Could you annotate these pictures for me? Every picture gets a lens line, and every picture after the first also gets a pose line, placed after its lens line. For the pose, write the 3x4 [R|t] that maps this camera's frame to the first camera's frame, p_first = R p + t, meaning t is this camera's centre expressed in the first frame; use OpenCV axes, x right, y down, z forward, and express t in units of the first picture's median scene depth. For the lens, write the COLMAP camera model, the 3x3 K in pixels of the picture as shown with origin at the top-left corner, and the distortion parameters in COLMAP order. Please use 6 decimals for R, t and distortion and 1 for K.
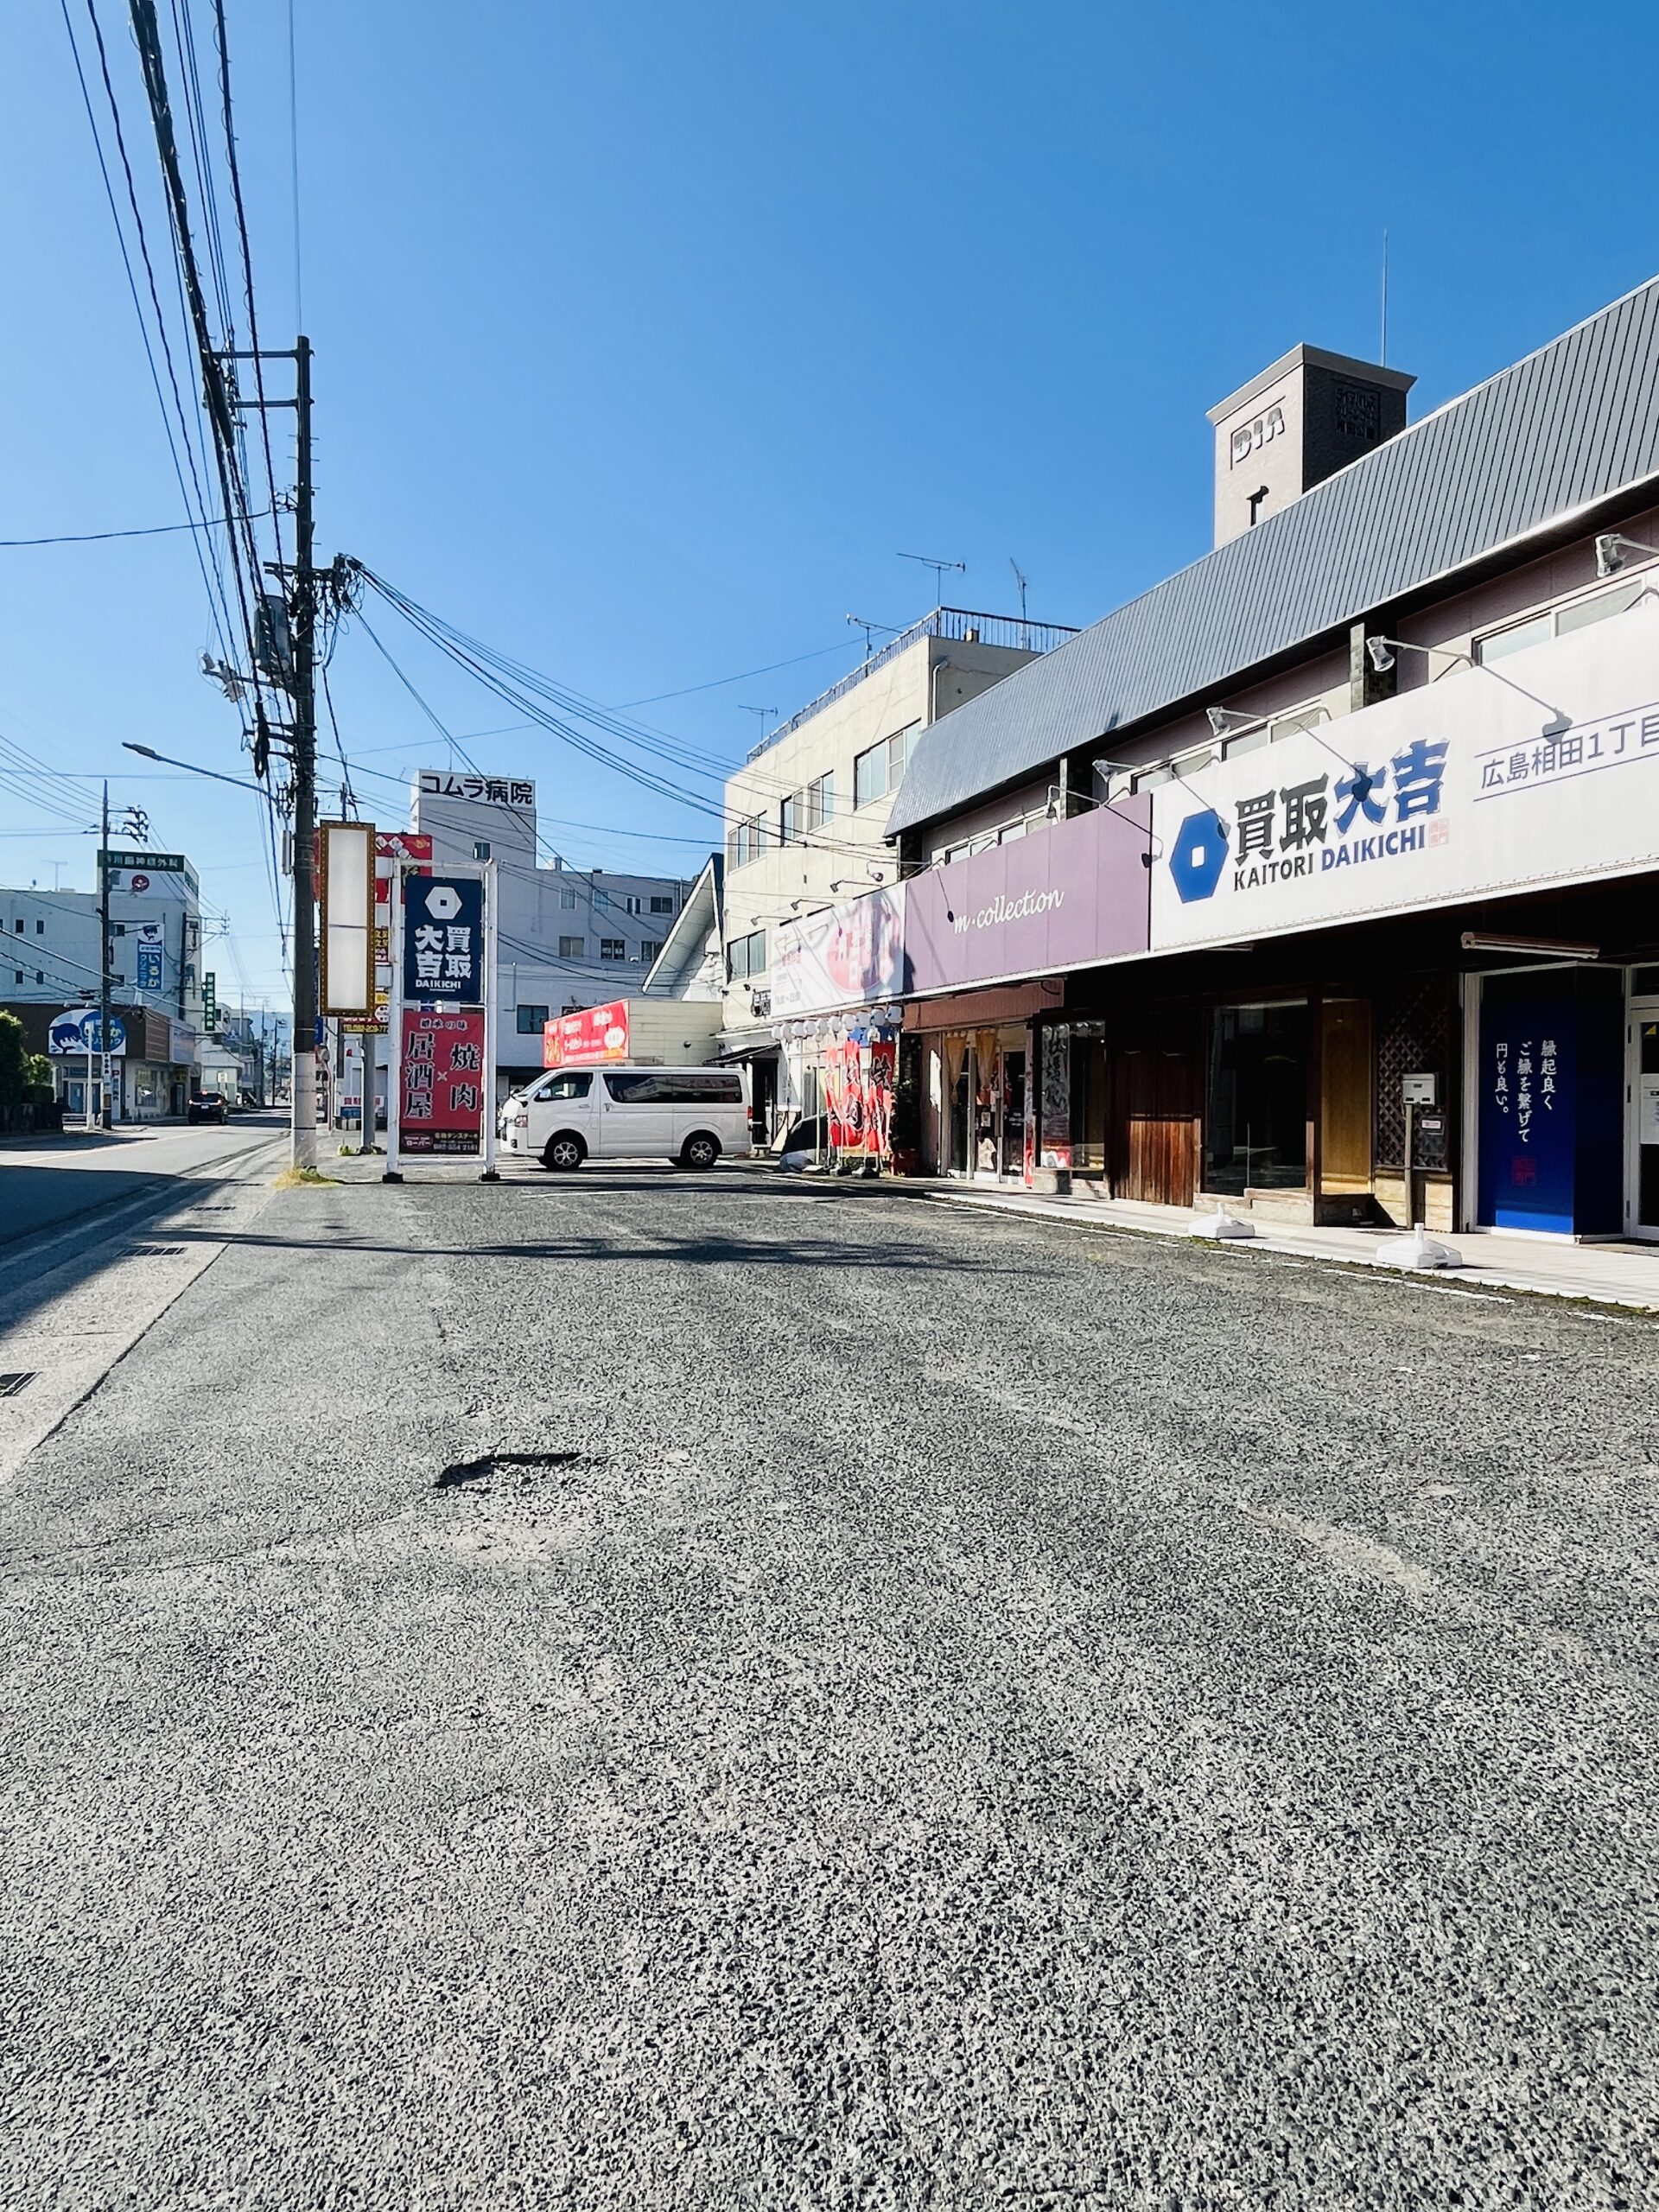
lens RADIAL K [[1313.9, 0, 852.5], [0, 1313.9, 1109.8], [0, 0, 1]] dist [-0.003729, -0.001003]
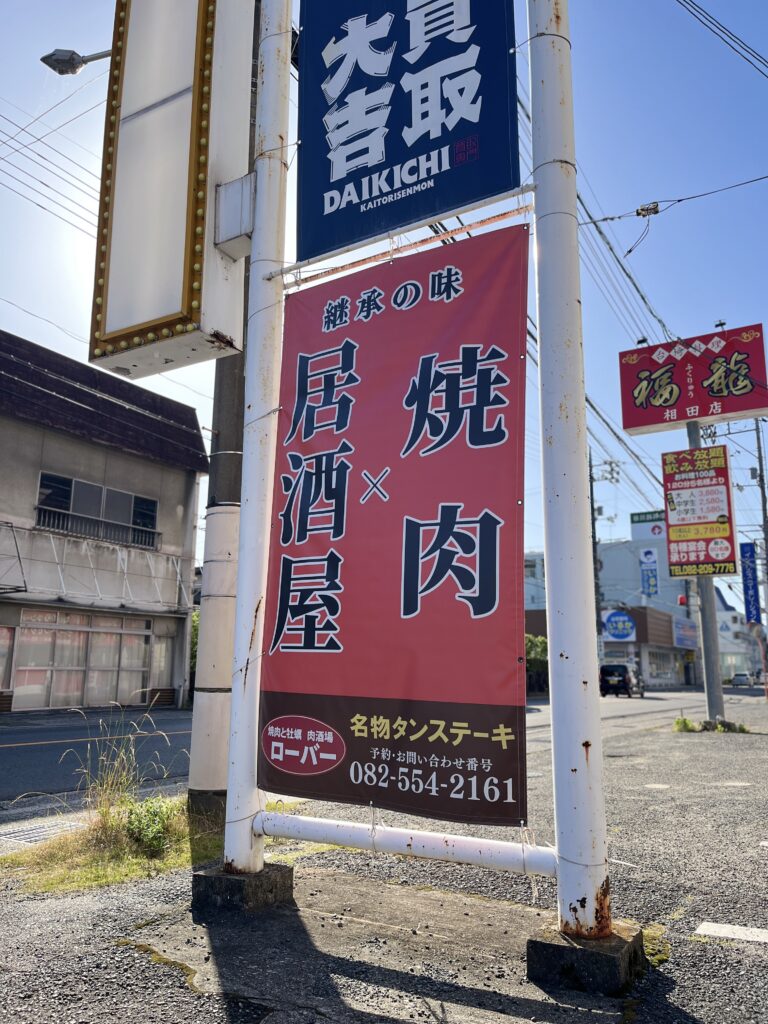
lens RADIAL K [[768.2, 0, 377.3], [0, 768.2, 513.7], [0, 0, 1]] dist [0.064607, -0.071386]
pose [[0.616048, -0.161543, -0.770966, -0.121238], [-0.007853, 0.977437, -0.211081, 0.006887], [0.787670, 0.136090, 0.600879, 0.557896]]
